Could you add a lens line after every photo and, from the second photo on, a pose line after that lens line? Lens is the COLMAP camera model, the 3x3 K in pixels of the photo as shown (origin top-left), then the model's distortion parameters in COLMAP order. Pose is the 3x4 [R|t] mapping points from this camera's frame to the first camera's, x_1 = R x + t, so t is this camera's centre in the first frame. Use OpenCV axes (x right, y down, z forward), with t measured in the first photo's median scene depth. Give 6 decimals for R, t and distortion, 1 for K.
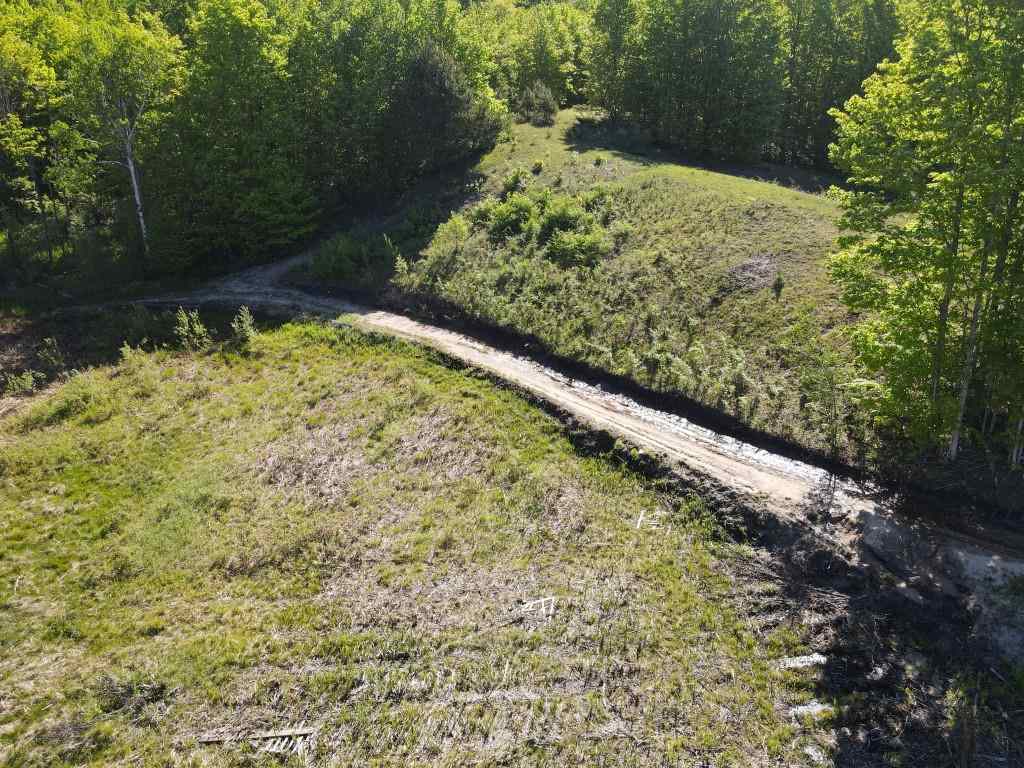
lens RADIAL K [[747.4, 0, 509.4], [0, 747.4, 383.5], [0, 0, 1]] dist [0.015577, 0.003328]
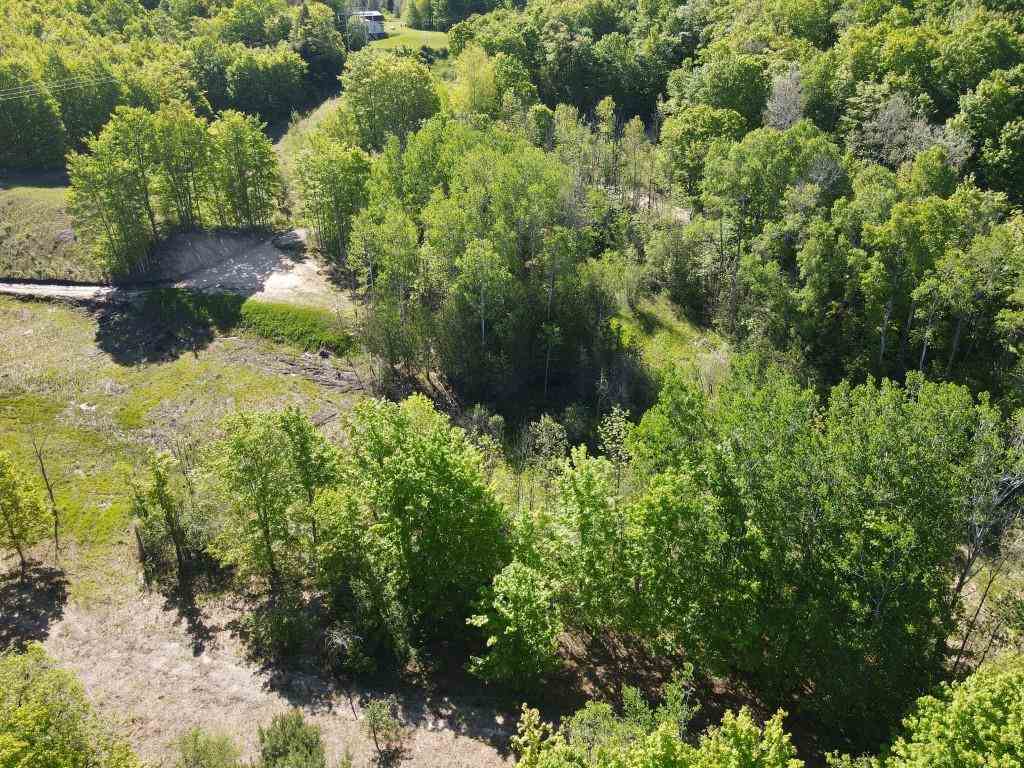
lens RADIAL K [[747.4, 0, 513.2], [0, 747.4, 376.7], [0, 0, 1]] dist [0.015577, 0.003328]
pose [[0.717977, -0.328346, 0.613757, -0.479084], [0.254744, 0.944528, 0.207300, 0.249799], [-0.647777, 0.007514, 0.761793, -2.785900]]
